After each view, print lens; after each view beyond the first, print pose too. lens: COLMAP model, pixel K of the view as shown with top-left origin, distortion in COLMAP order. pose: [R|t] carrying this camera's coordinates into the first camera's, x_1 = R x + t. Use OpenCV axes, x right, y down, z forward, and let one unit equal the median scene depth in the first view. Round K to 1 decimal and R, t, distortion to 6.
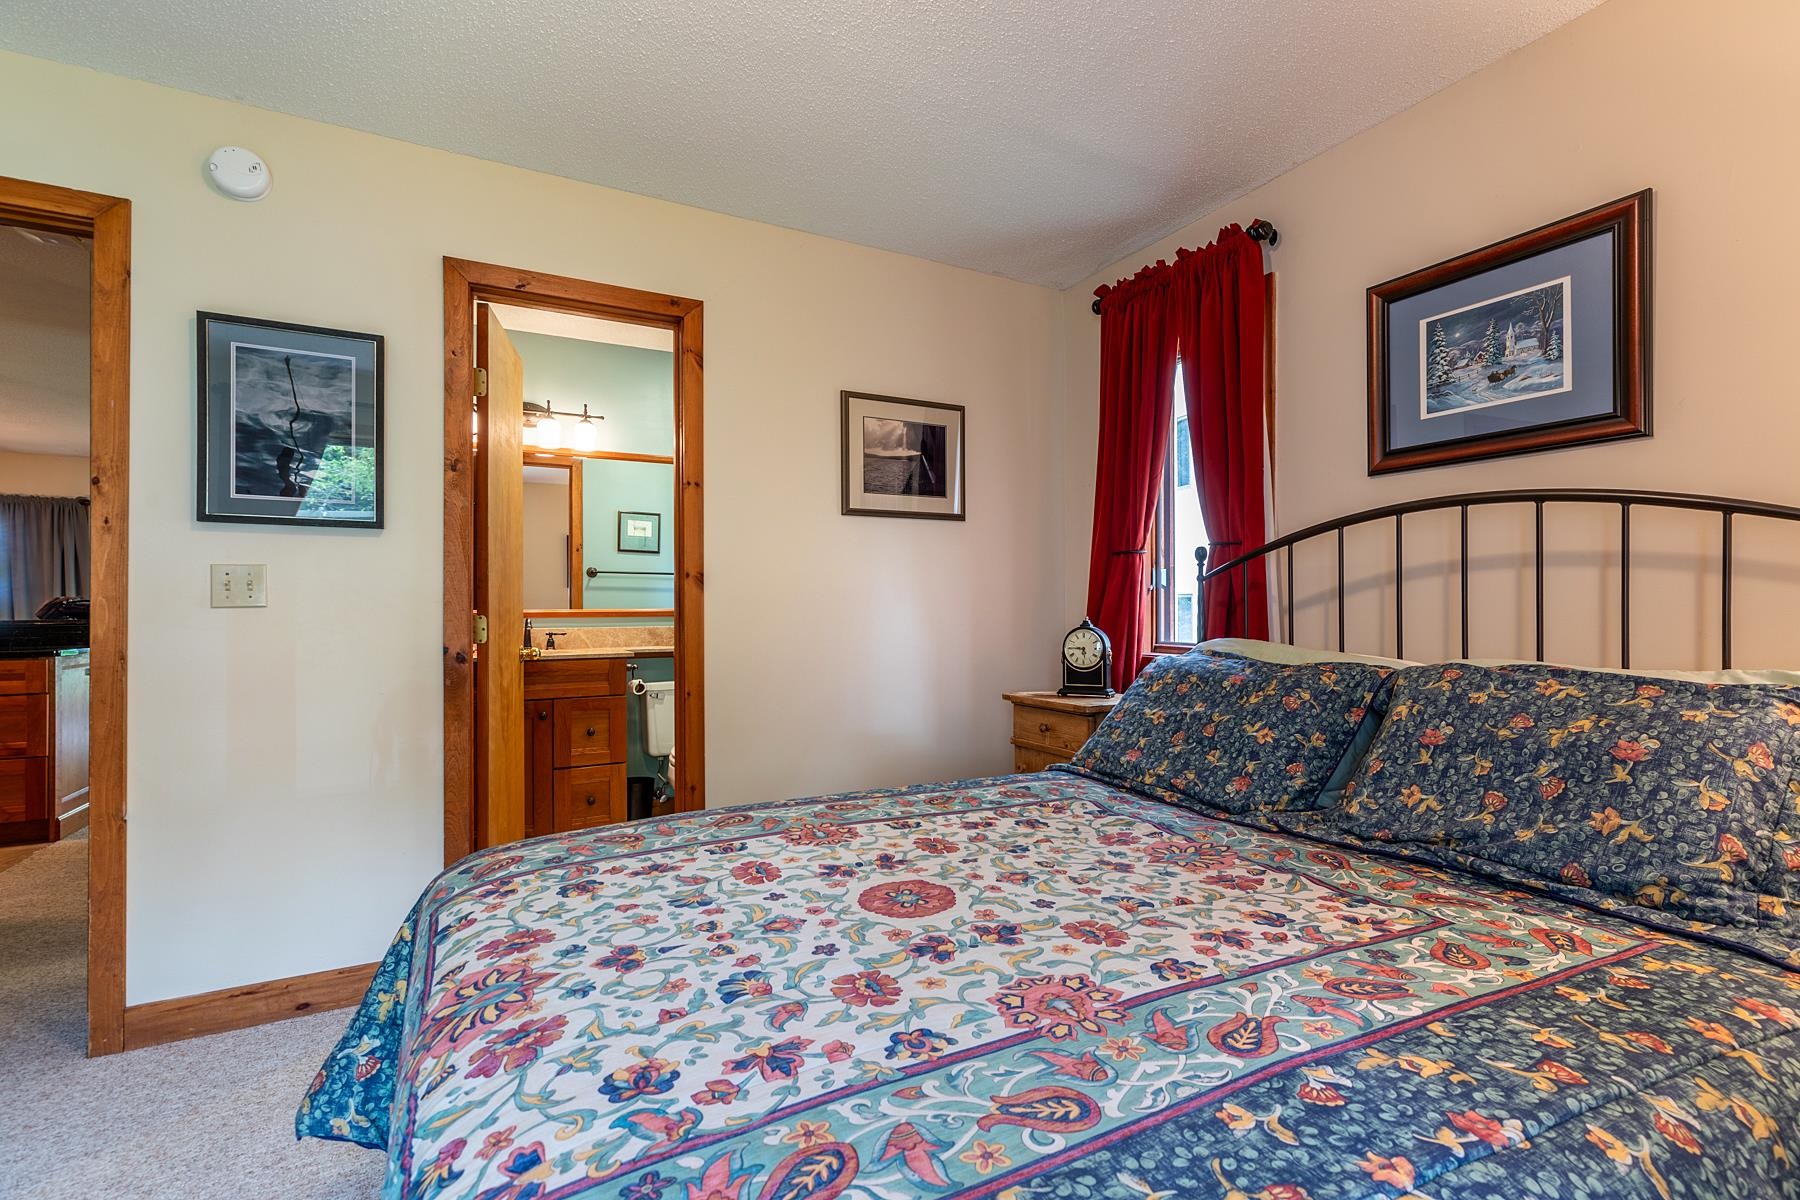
lens RADIAL K [[821.1, 0, 900.0], [0, 821.1, 600.0], [0, 0, 1]] dist [0.002195, 0.000203]
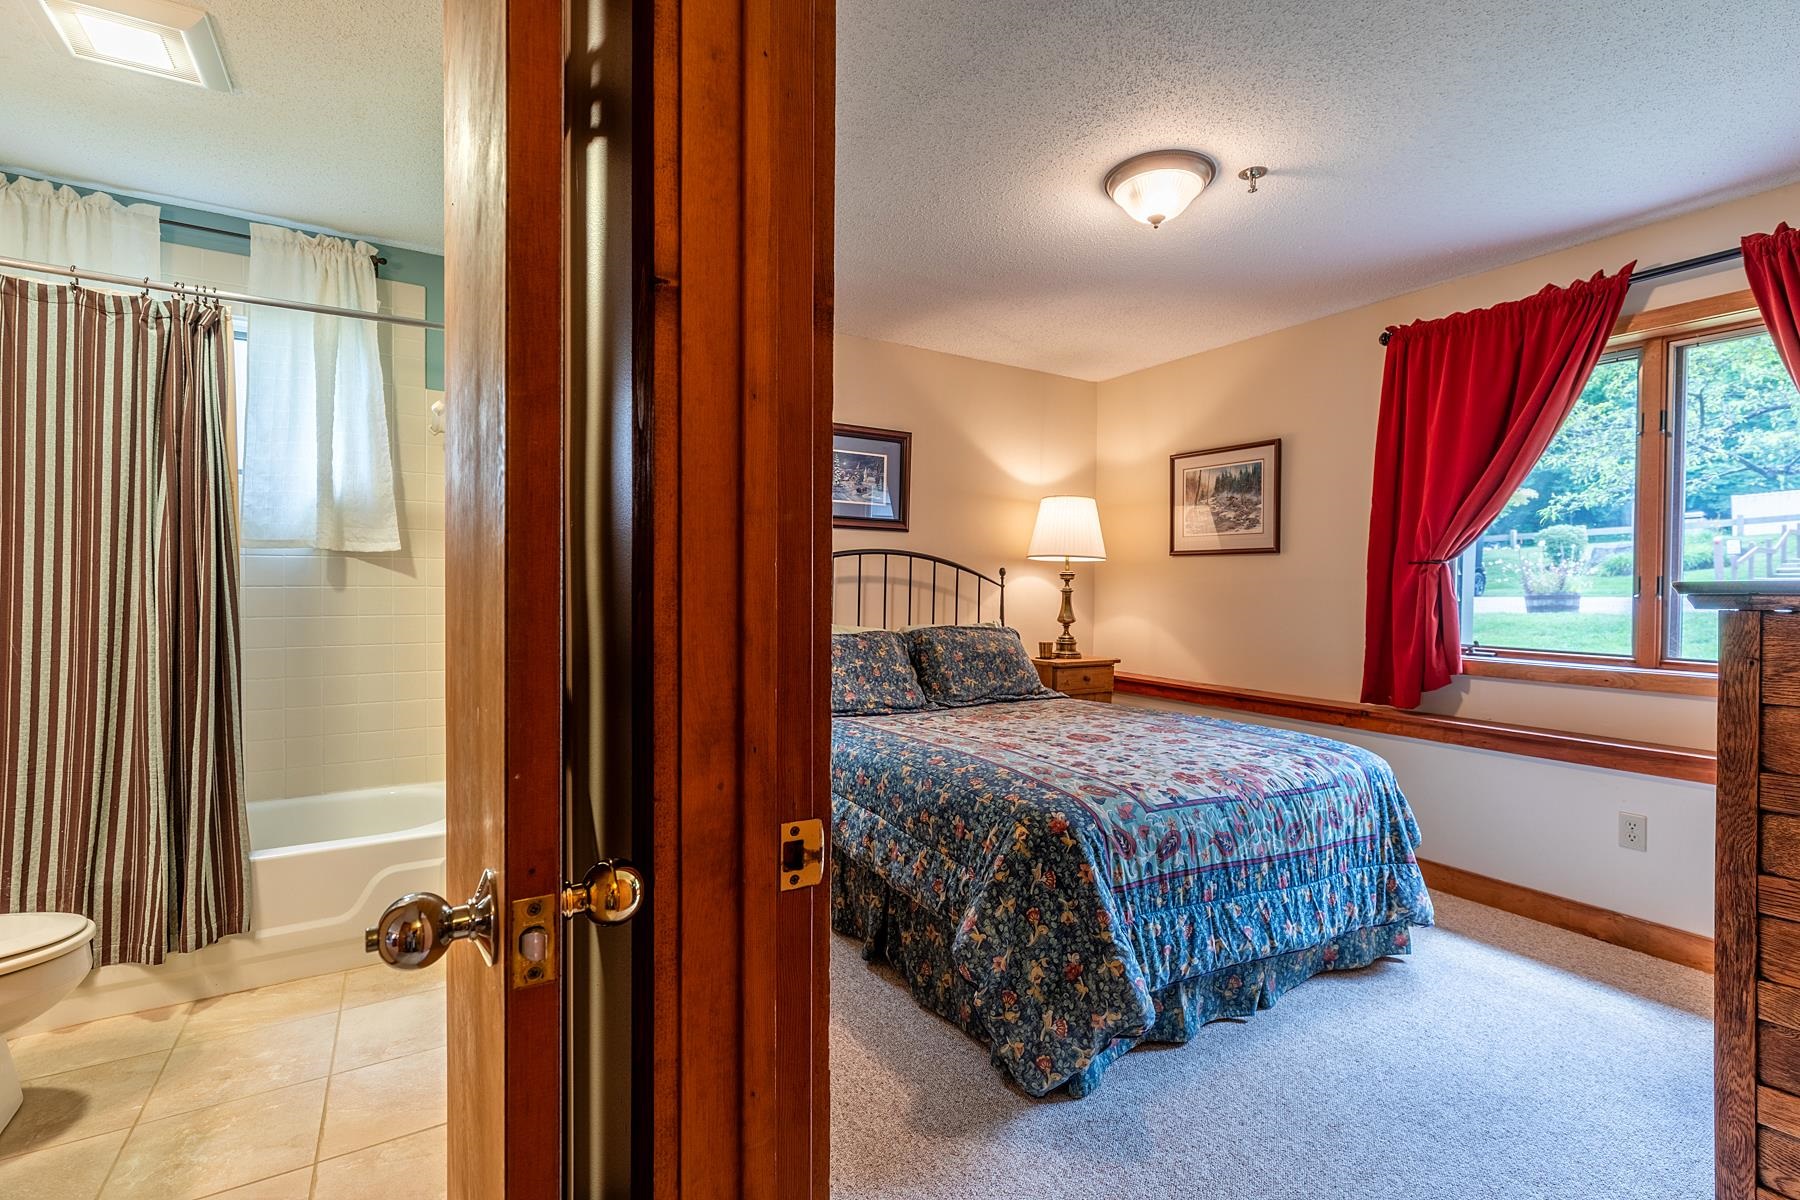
lens RADIAL K [[818.1, 0, 907.4], [0, 818.1, 595.1], [0, 0, 1]] dist [0.004994, 0.000915]
pose [[-0.057709, -0.008834, 0.998294, -1.379441], [-0.018991, 0.999790, 0.007750, -0.025398], [-0.998153, -0.018511, -0.057865, 1.017173]]
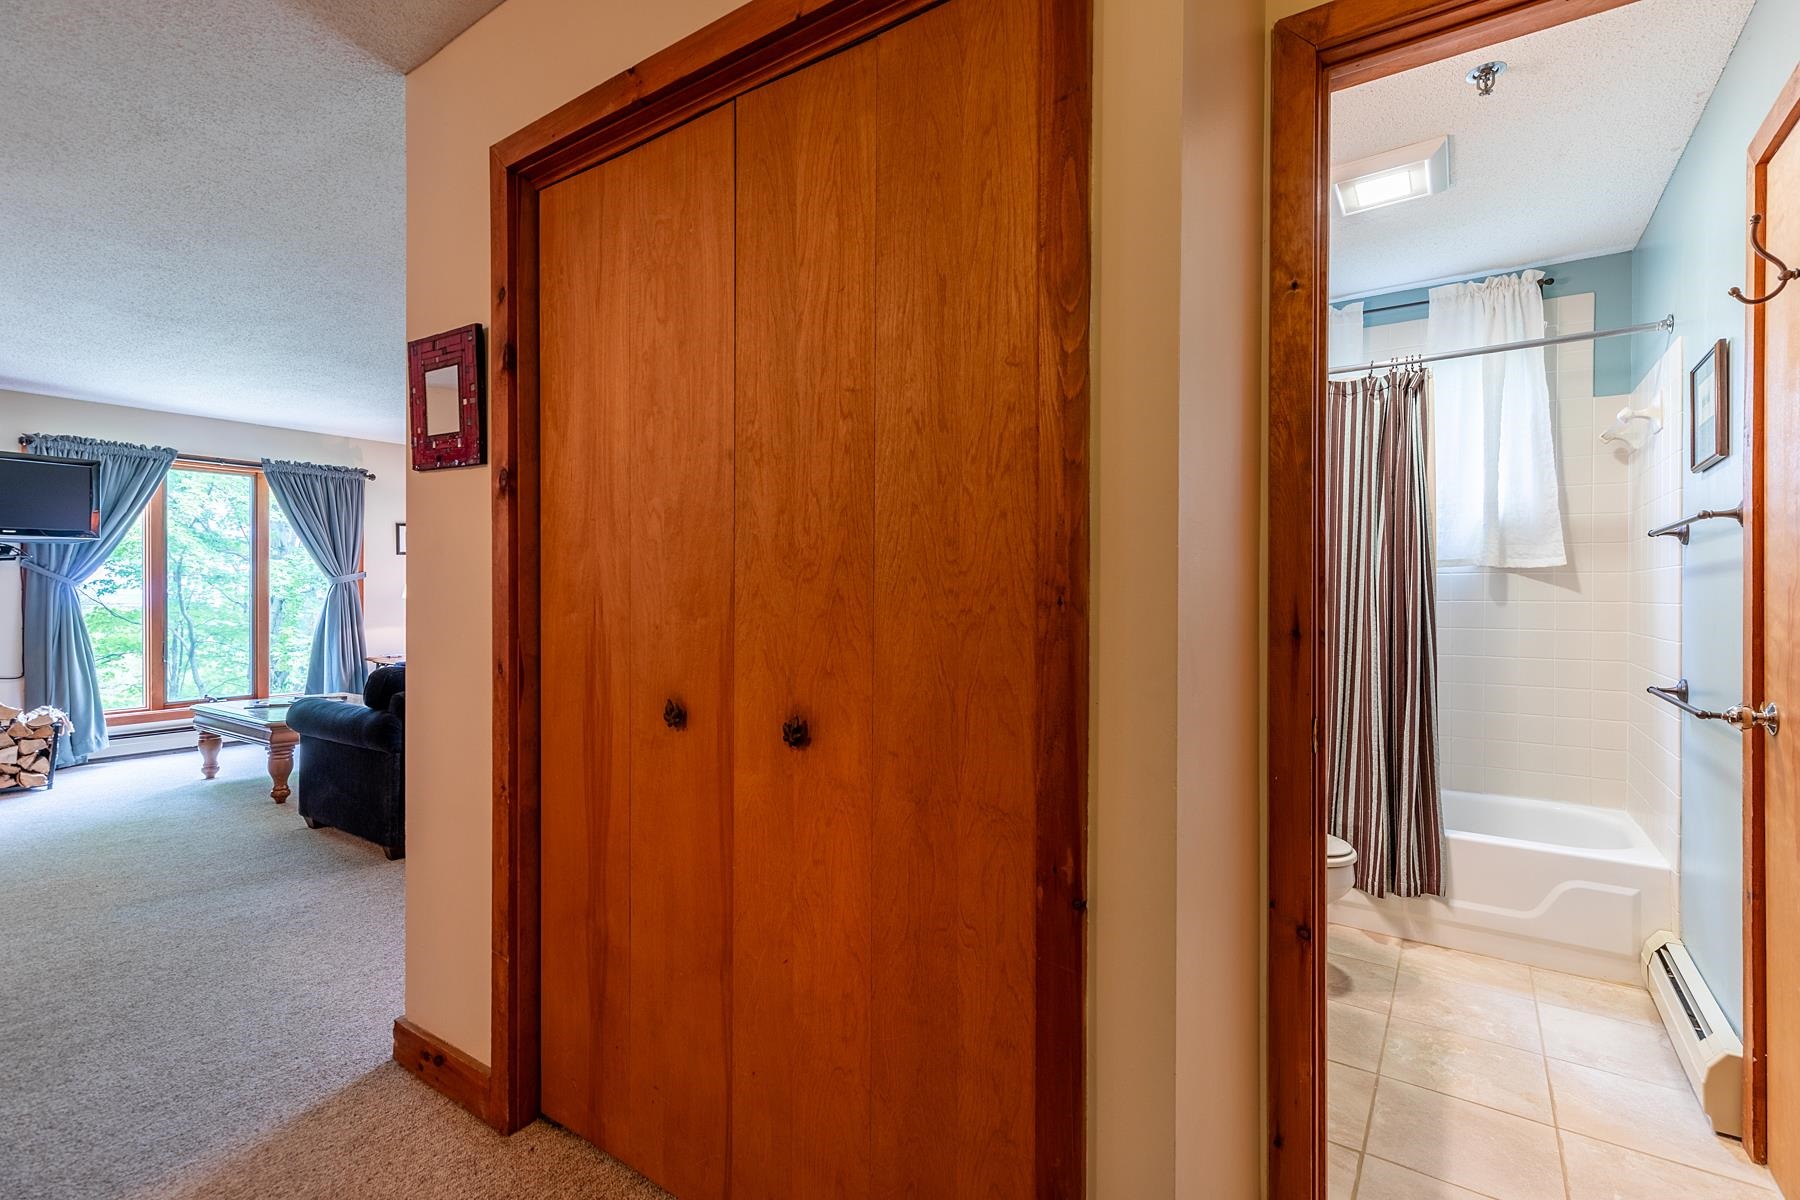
lens RADIAL K [[818.6, 0, 912.7], [0, 818.6, 592.3], [0, 0, 1]] dist [0.003173, 0.000309]
pose [[0.886406, 0.008270, 0.462835, -1.581246], [-0.015052, 0.999827, 0.010962, -0.026899], [-0.462665, -0.016683, 0.886376, 1.087364]]
